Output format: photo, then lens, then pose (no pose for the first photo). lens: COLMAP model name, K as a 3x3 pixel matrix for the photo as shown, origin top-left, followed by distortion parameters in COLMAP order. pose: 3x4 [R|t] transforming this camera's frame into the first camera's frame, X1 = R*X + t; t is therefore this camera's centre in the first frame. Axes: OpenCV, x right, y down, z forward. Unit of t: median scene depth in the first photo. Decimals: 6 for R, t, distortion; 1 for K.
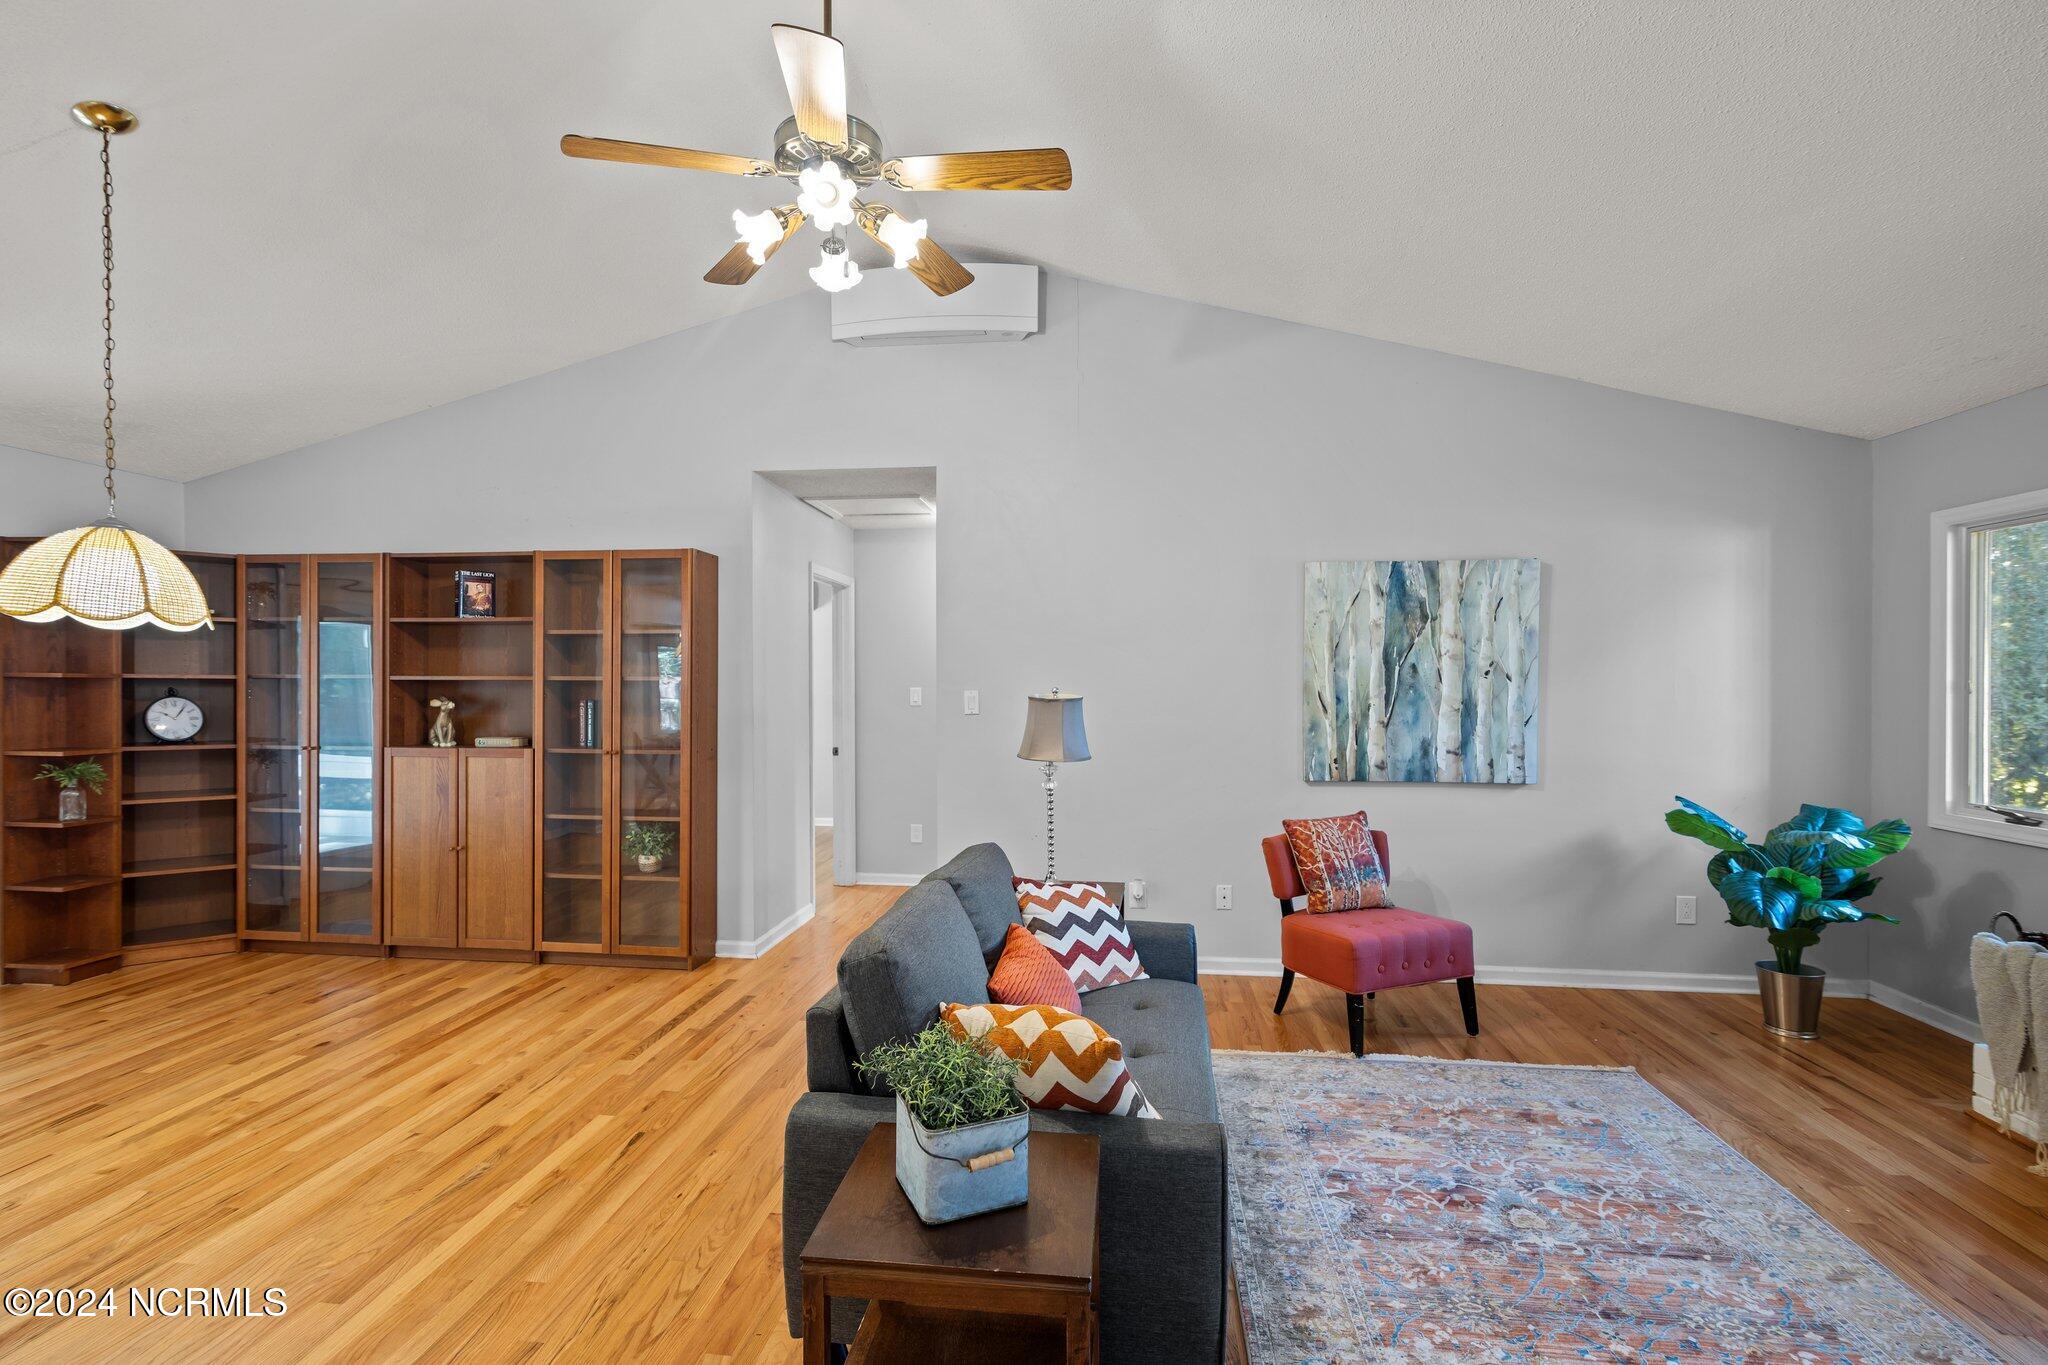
lens RADIAL K [[942.2, 0, 1005.9], [0, 942.2, 699.8], [0, 0, 1]] dist [0.003494, 0.000473]
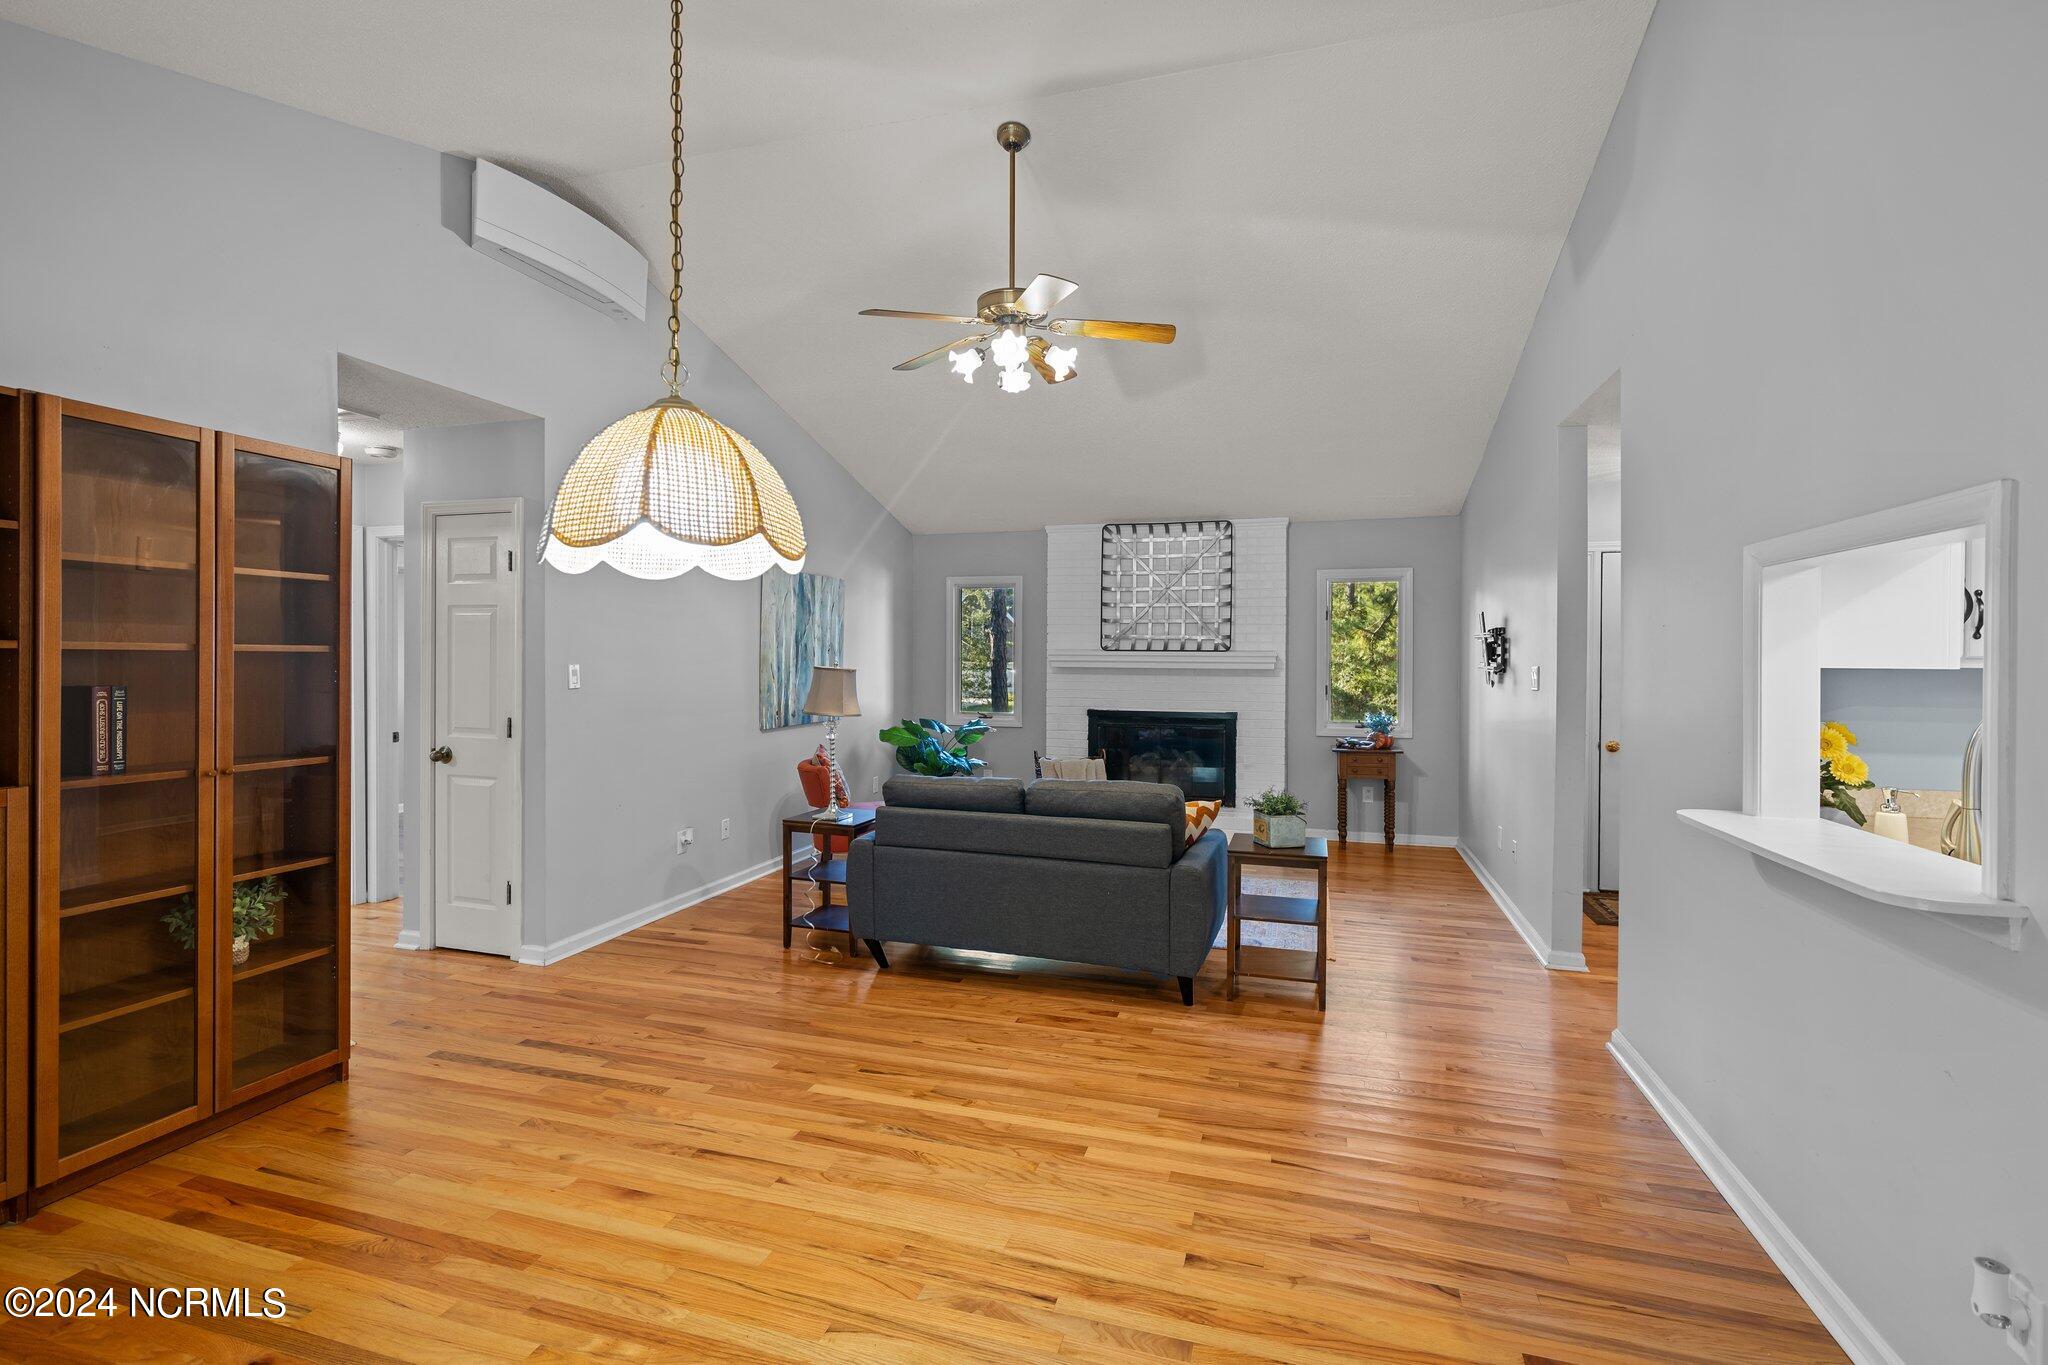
lens RADIAL K [[942.2, 0, 1014.0], [0, 942.2, 666.9], [0, 0, 1]] dist [0.003494, 0.000473]
pose [[0.176321, -0.010078, 0.984281, -0.957865], [0.008814, 0.999924, 0.008659, -0.011502], [-0.984293, 0.007149, 0.176396, 0.421190]]
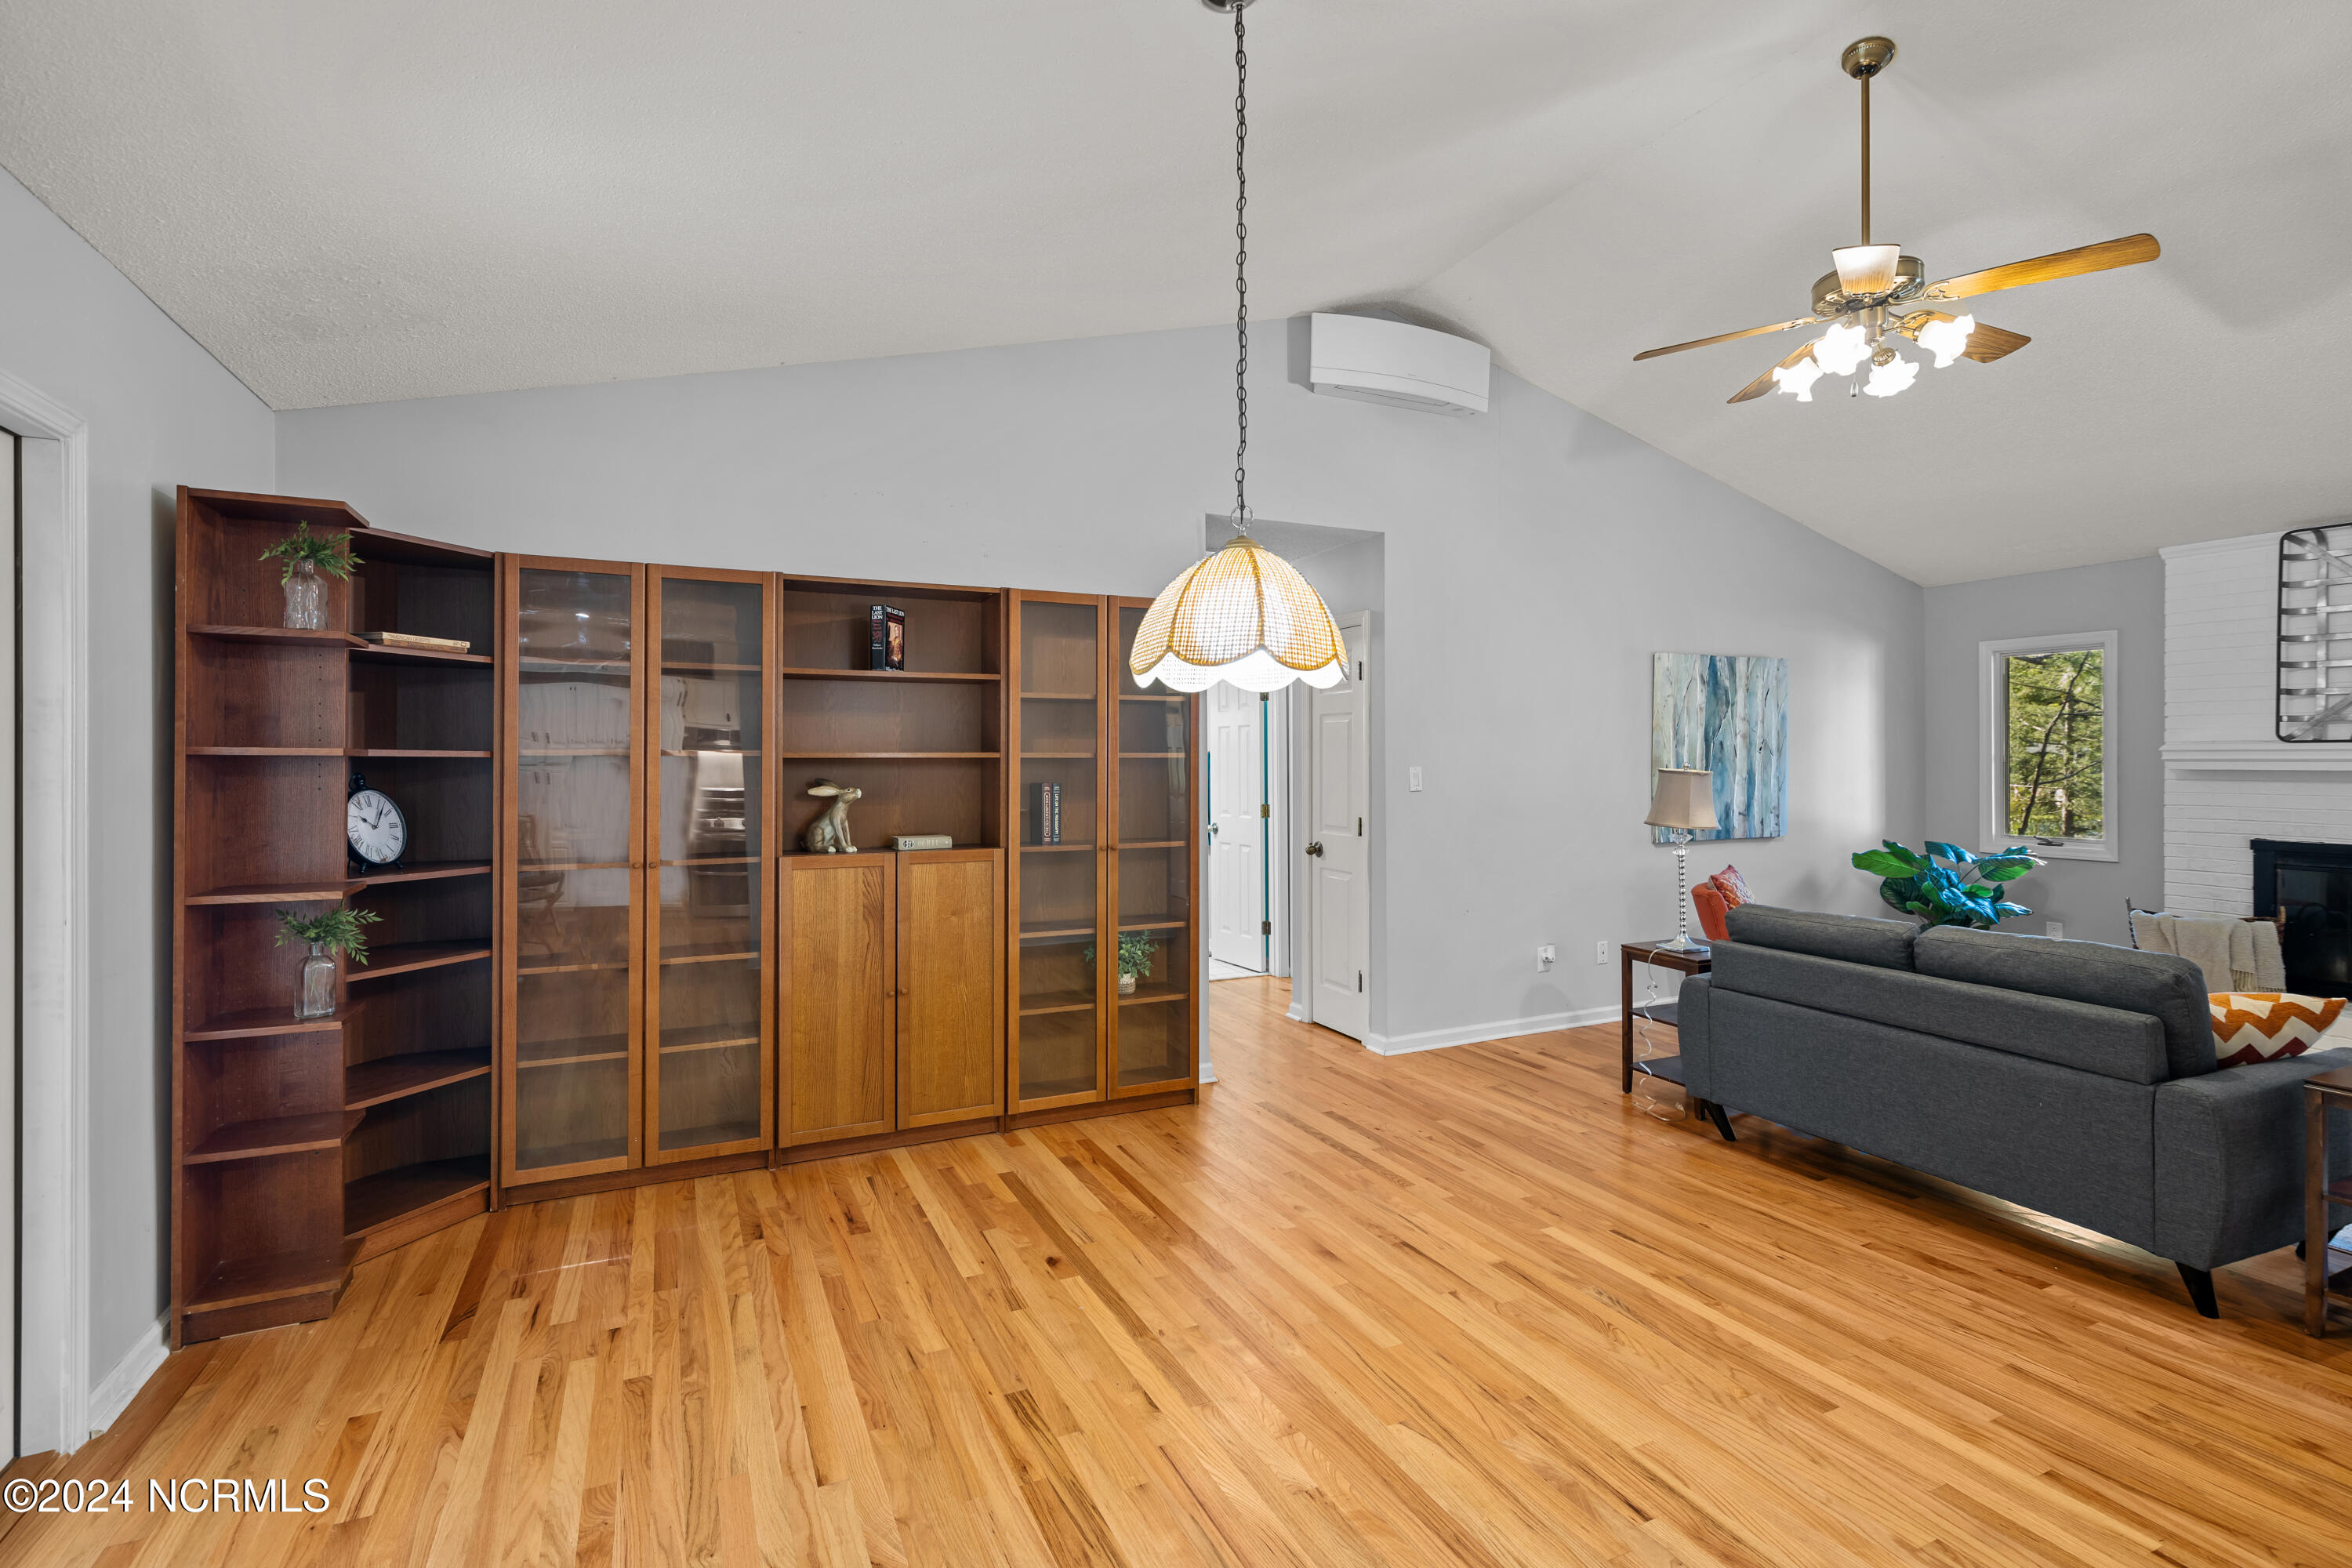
lens RADIAL K [[1082.1, 0, 1165.6], [0, 1082.1, 767.0], [0, 0, 1]] dist [0.003494, 0.000473]
pose [[0.847052, -0.008601, 0.531440, -0.906215], [0.012896, 0.999907, -0.004373, -0.008290], [-0.531353, 0.010557, 0.847085, 0.204509]]
